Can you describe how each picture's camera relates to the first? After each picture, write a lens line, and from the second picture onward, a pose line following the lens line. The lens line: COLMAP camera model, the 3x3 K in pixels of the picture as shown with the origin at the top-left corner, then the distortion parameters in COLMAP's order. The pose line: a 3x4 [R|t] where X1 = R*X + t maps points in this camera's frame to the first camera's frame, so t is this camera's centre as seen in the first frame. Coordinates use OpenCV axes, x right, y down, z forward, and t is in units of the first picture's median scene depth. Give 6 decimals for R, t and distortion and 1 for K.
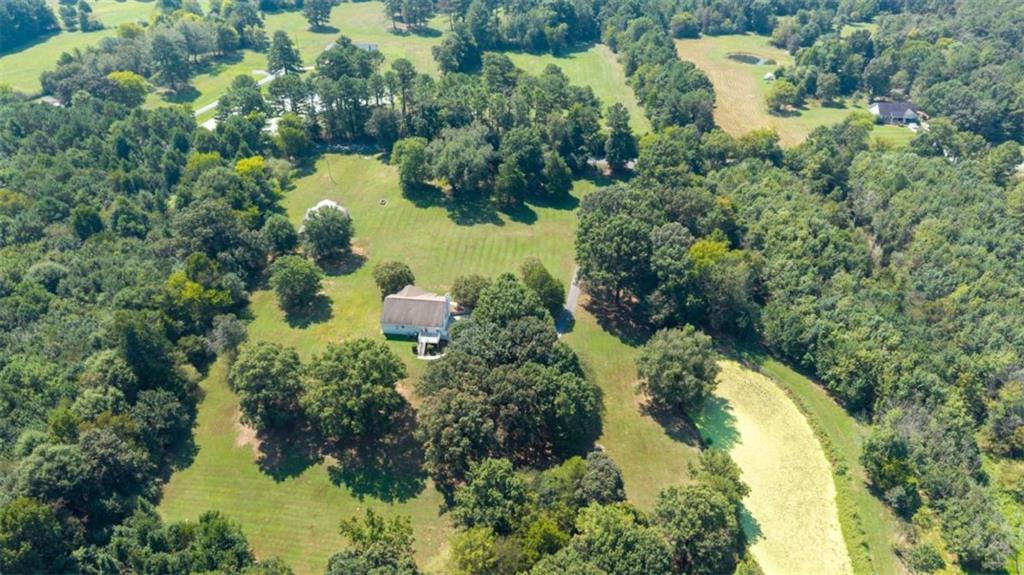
lens RADIAL K [[686.5, 0, 517.0], [0, 686.5, 285.3], [0, 0, 1]] dist [0.036765, -0.047793]
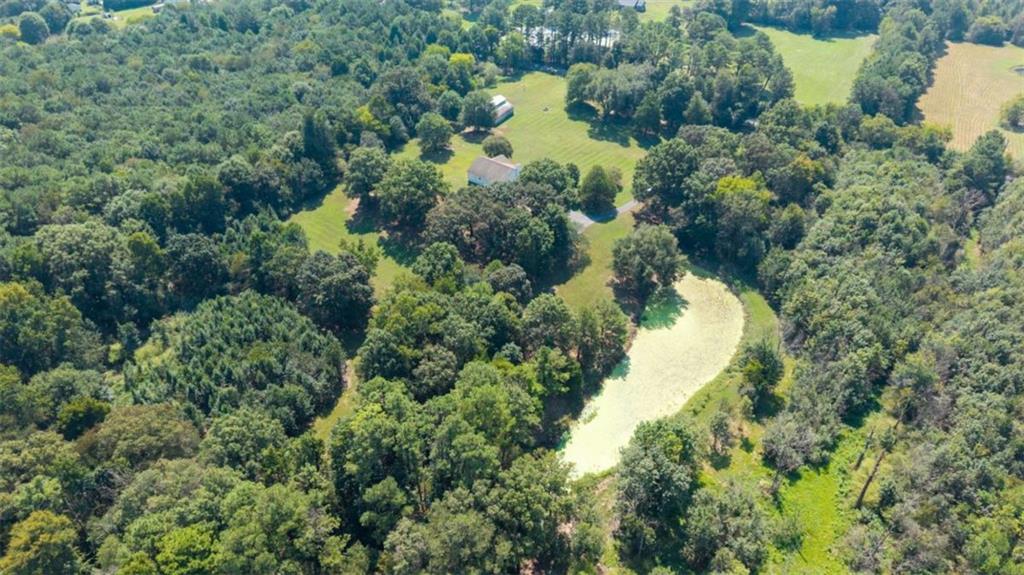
lens RADIAL K [[686.5, 0, 517.0], [0, 686.5, 285.3], [0, 0, 1]] dist [0.036765, -0.047793]
pose [[0.849776, 0.306428, -0.428933, 0.495348], [-0.298815, 0.950344, 0.086929, 0.112666], [0.434271, 0.054302, 0.899144, -0.153135]]
